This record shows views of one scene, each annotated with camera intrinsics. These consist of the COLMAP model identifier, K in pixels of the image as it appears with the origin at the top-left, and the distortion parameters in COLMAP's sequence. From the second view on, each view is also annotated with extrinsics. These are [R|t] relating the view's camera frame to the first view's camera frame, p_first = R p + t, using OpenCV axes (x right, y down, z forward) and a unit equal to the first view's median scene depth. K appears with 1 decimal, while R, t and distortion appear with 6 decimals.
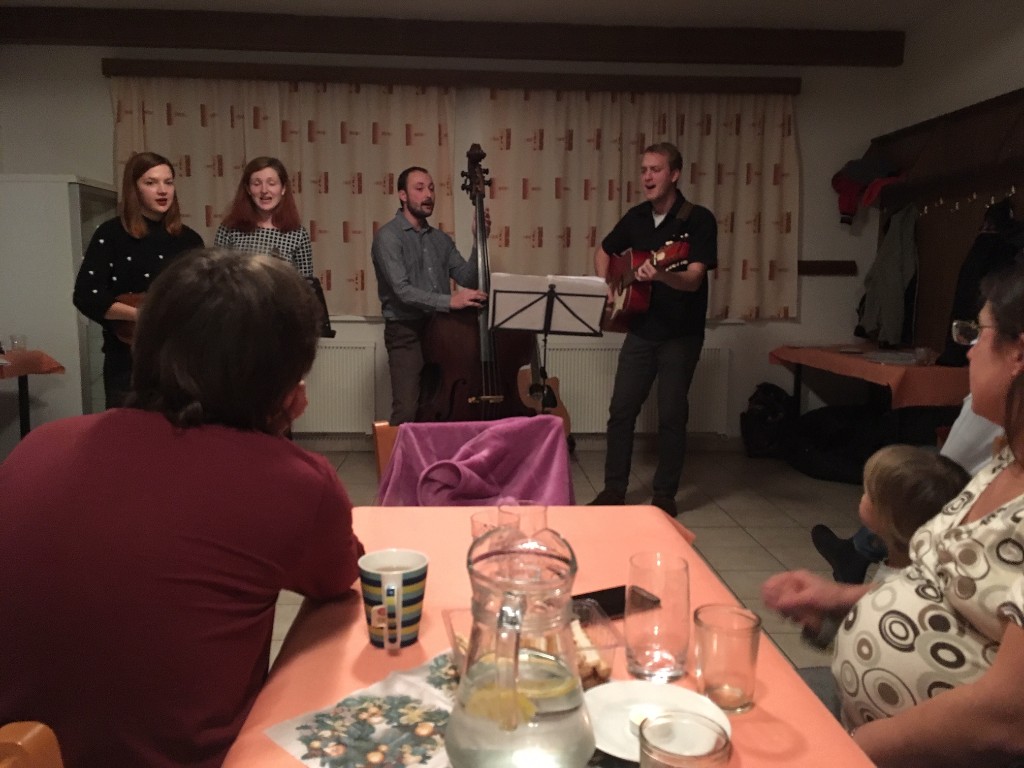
lens RADIAL K [[889.8, 0, 509.1], [0, 889.8, 384.0], [0, 0, 1]] dist [-0.004666, 0.013241]
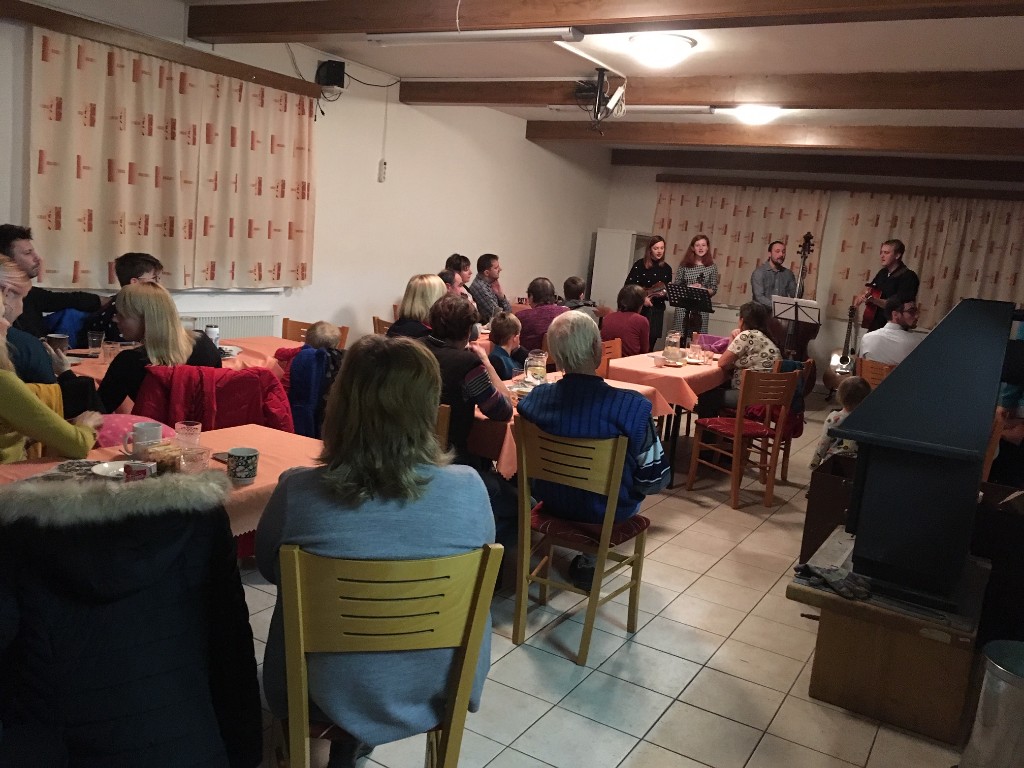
lens RADIAL K [[889.8, 0, 511.1], [0, 889.8, 384.3], [0, 0, 1]] dist [-0.004666, 0.013241]
pose [[0.822305, 0.163923, -0.544925, 0.491634], [-0.153120, 0.986031, 0.065553, 0.045847], [0.548059, 0.029535, 0.835918, -0.943367]]
